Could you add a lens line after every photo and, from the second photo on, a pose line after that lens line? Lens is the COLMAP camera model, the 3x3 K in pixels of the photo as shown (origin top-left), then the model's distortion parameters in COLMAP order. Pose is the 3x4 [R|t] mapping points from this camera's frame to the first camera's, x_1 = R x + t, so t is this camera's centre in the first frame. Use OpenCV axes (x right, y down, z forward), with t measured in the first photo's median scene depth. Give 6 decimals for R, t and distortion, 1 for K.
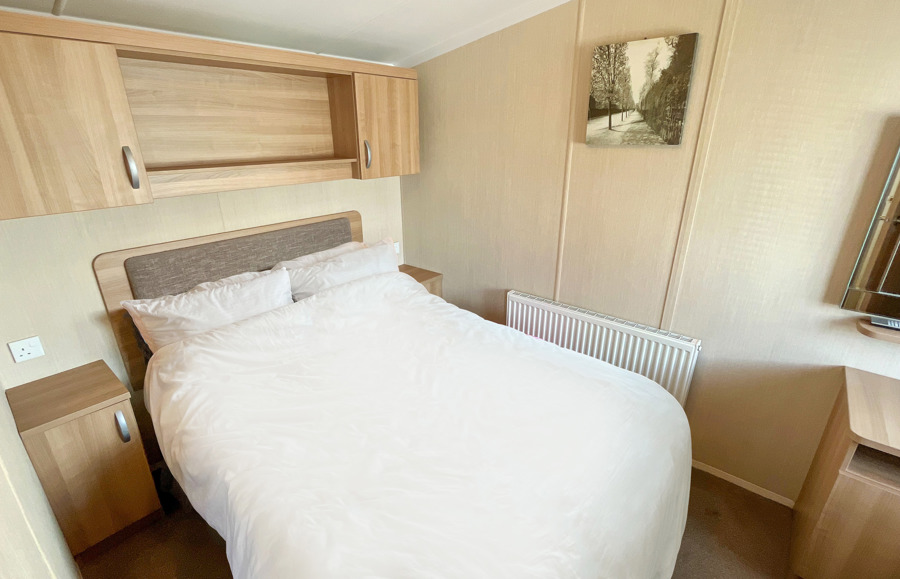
lens RADIAL K [[416.7, 0, 469.2], [0, 416.7, 297.9], [0, 0, 1]] dist [0.003654, 0.000718]
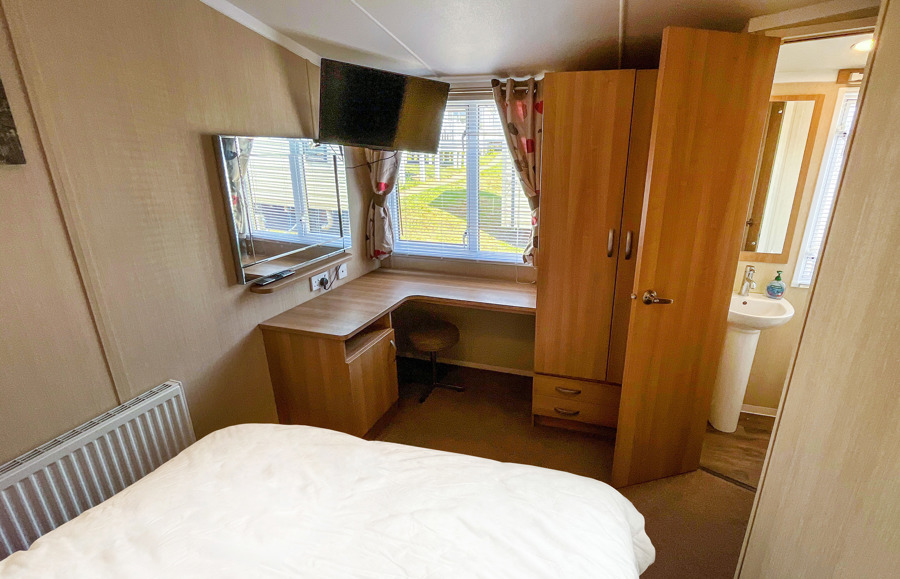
lens RADIAL K [[452.9, 0, 450.0], [0, 452.9, 289.5], [0, 0, 1]] dist [0.000141, -0.013563]
pose [[-0.370077, -0.269524, 0.889044, -0.466078], [0.333120, 0.854850, 0.397823, -0.248495], [-0.867222, 0.443383, -0.226576, 0.650668]]
